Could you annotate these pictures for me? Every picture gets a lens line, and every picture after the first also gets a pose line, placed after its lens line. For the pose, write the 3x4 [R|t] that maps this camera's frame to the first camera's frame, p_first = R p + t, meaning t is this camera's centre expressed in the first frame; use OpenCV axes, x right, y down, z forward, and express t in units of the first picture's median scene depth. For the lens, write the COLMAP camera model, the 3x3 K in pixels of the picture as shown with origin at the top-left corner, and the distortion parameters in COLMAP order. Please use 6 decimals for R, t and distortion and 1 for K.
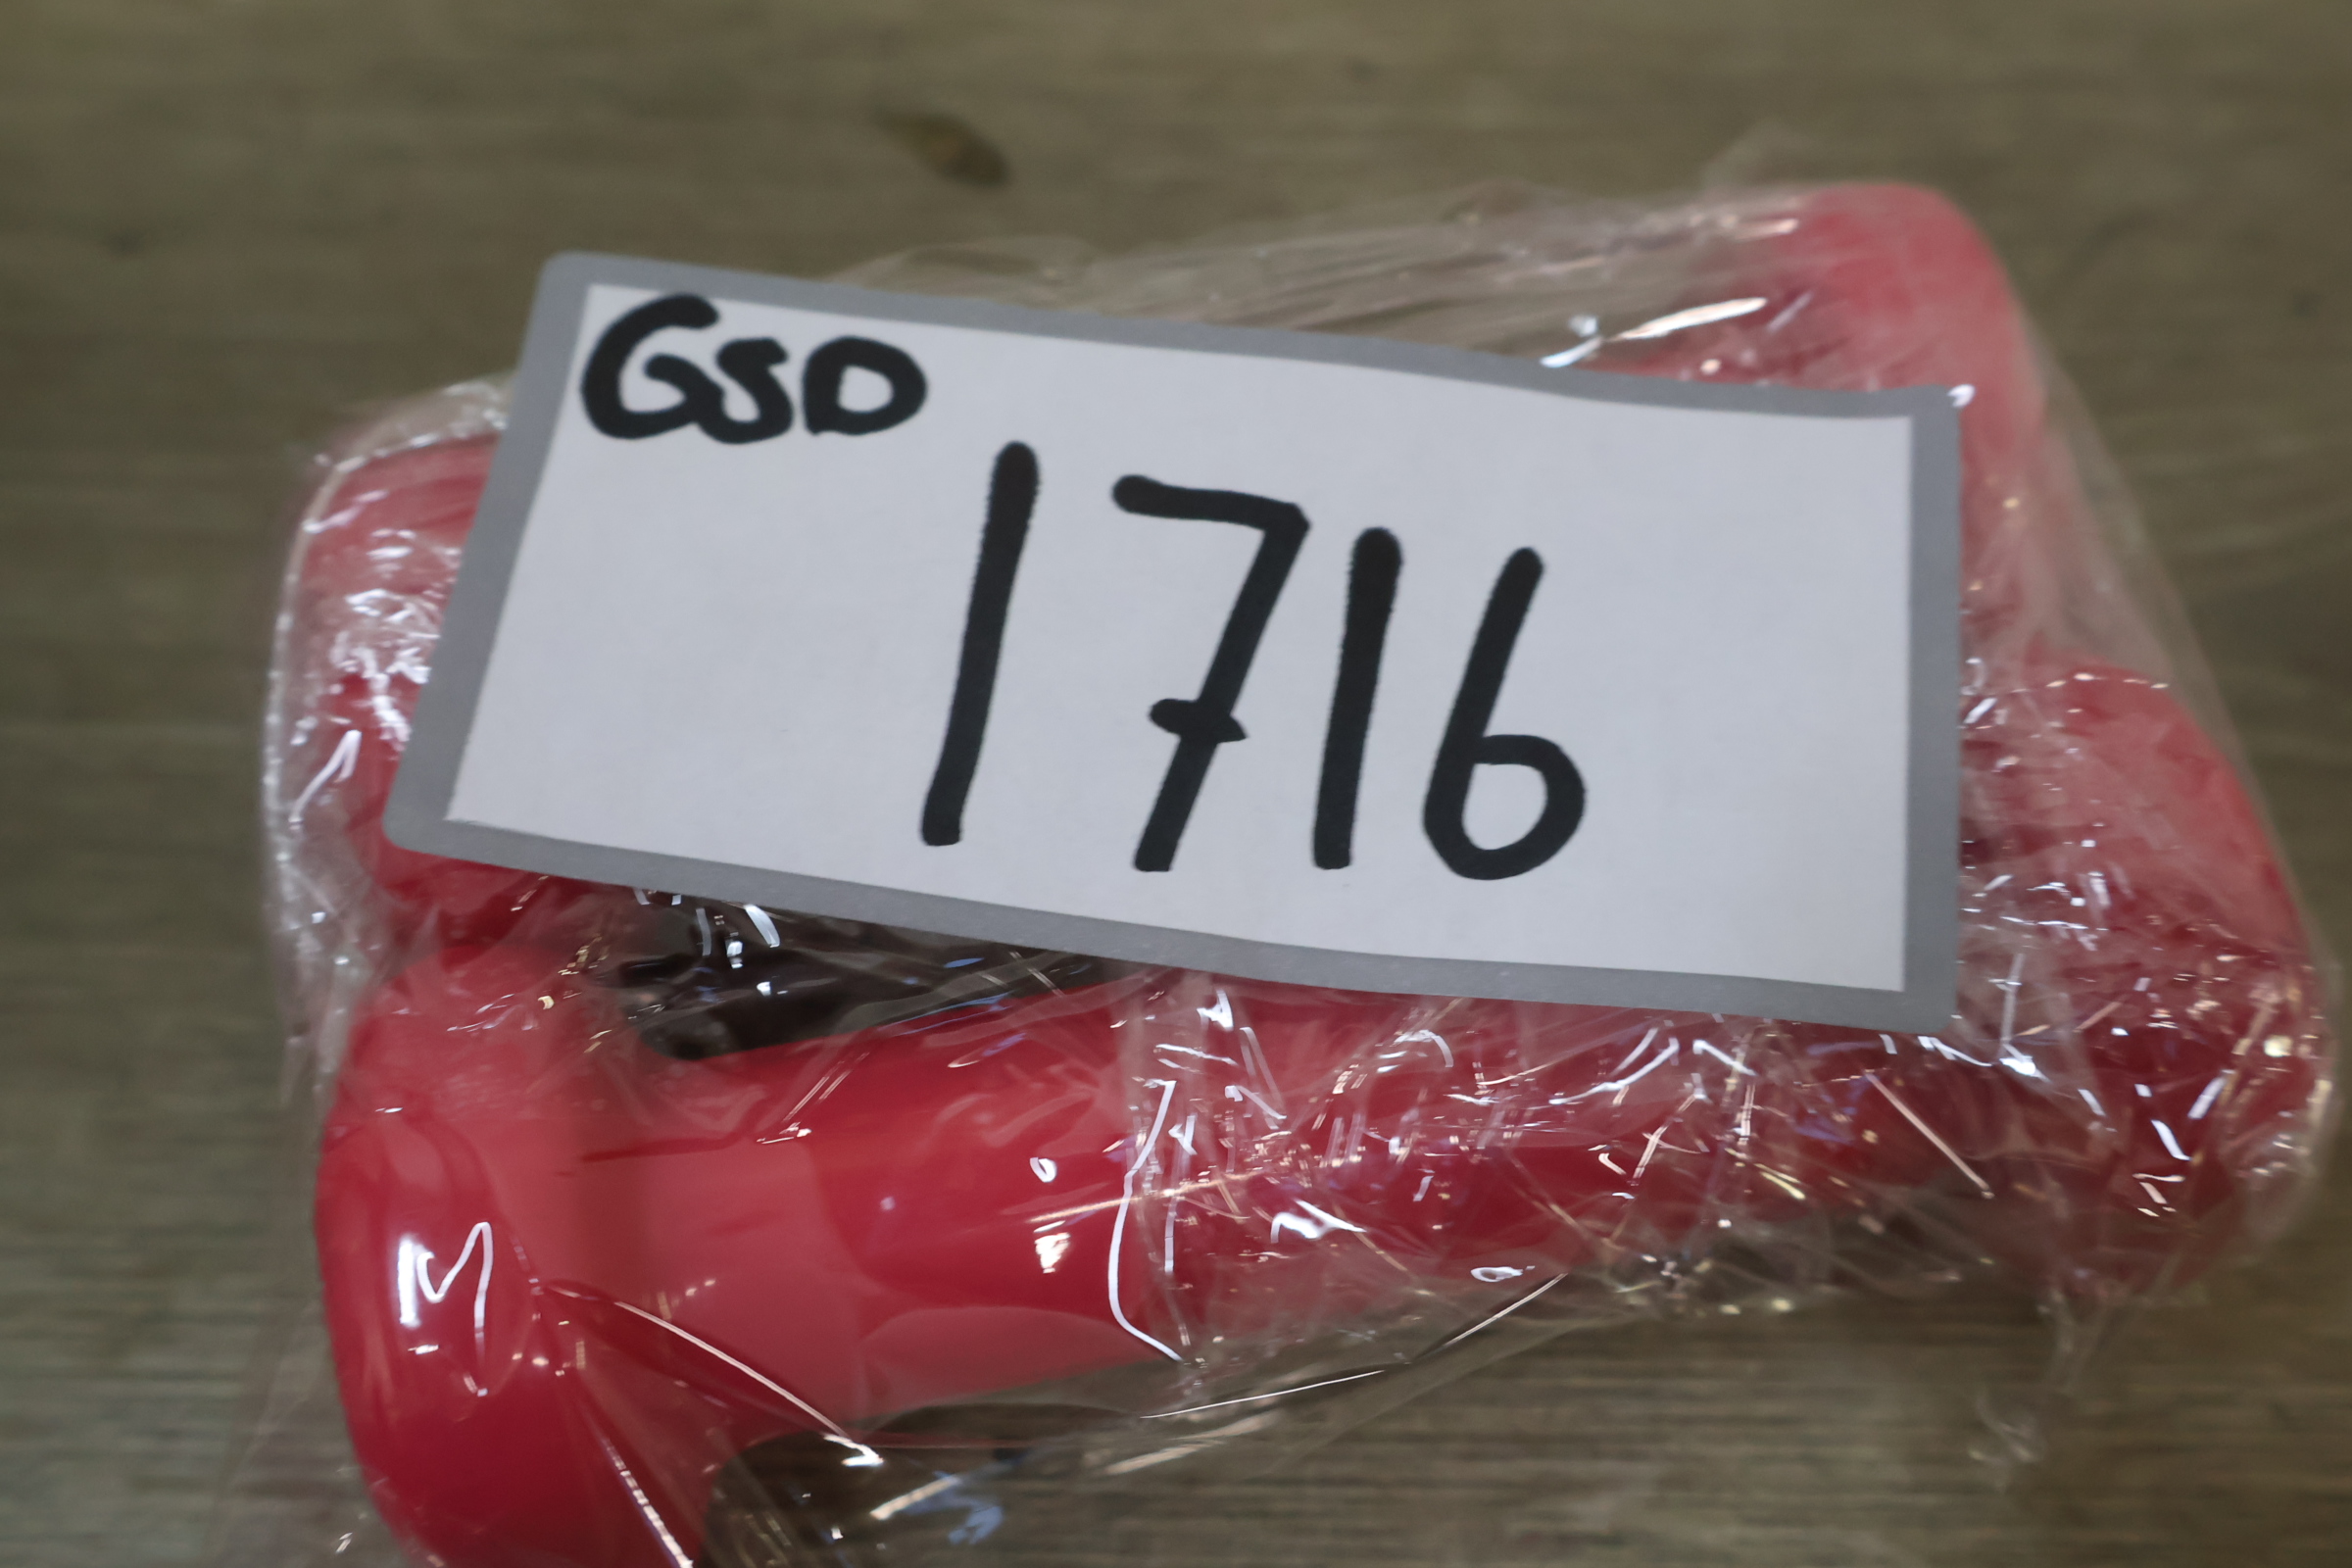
lens RADIAL K [[2454.2, 0, 1181.0], [0, 2454.2, 773.9], [0, 0, 1]] dist [0.007548, 0.000000]
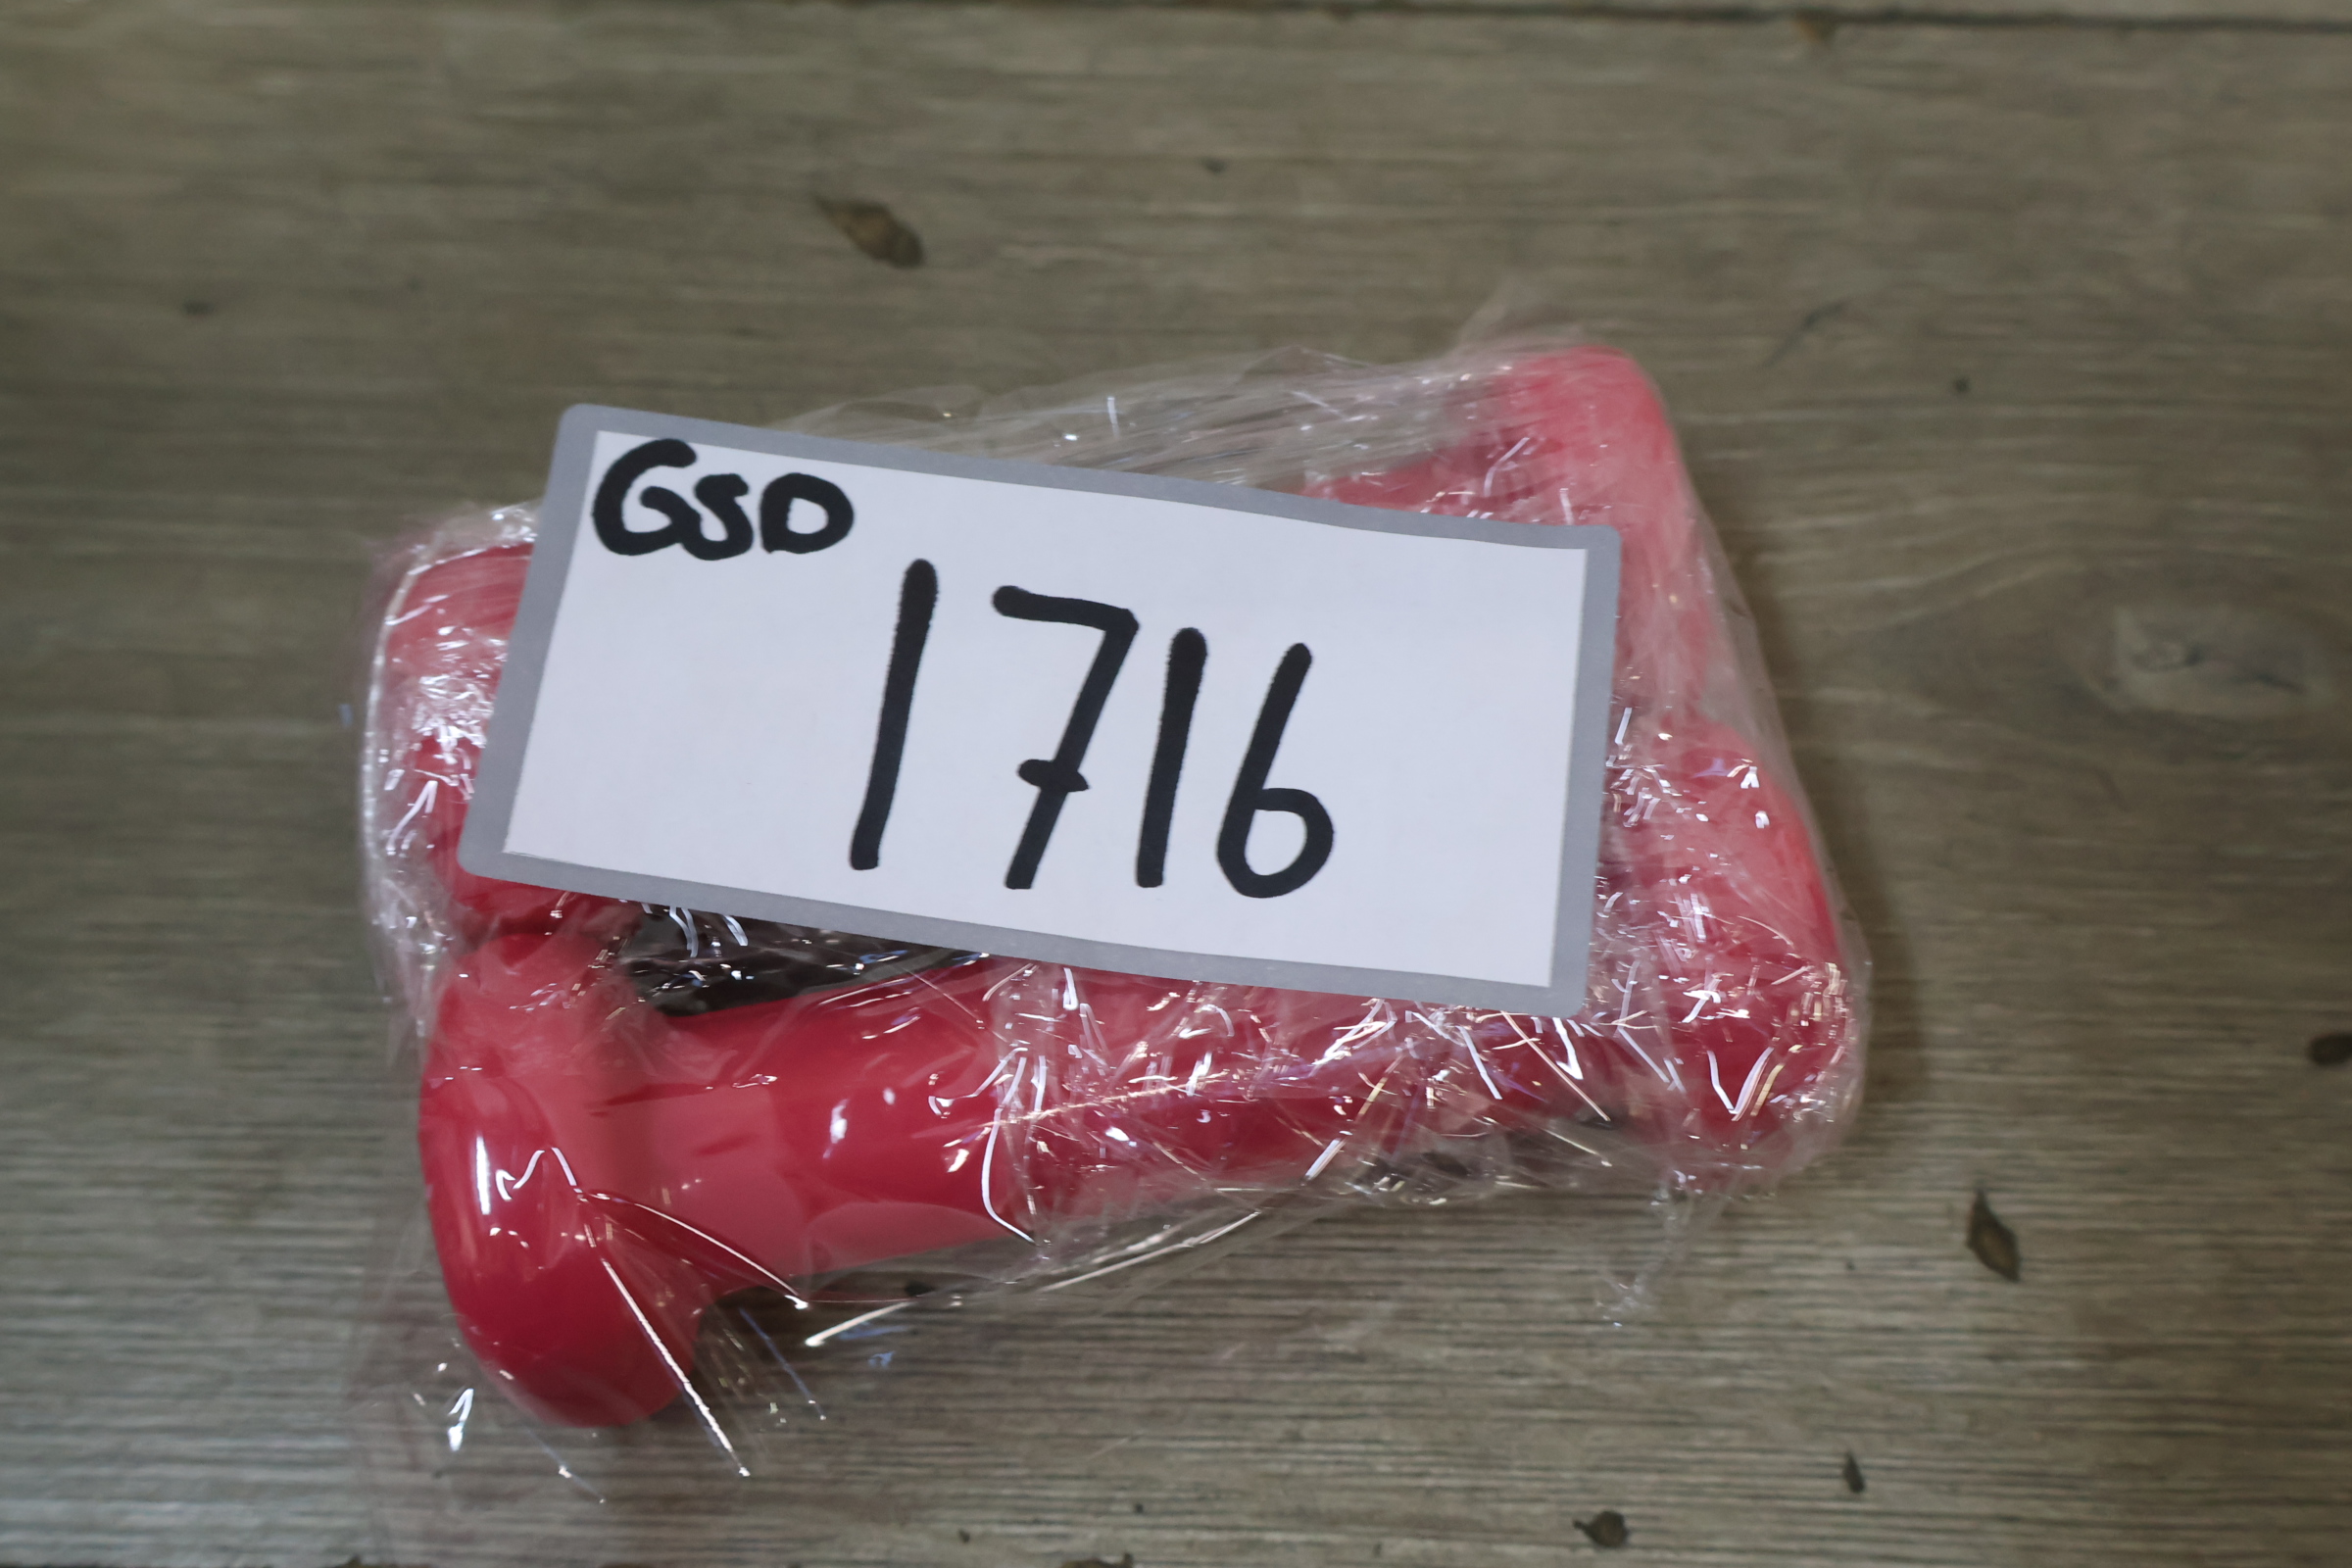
lens RADIAL K [[2454.2, 0, 1173.1], [0, 2454.2, 786.0], [0, 0, 1]] dist [0.007548, 0.000000]
pose [[0.999739, 0.008301, 0.021274, 0.043246], [-0.010332, 0.995210, 0.097210, -0.145024], [-0.020365, -0.097404, 0.995037, -0.347517]]
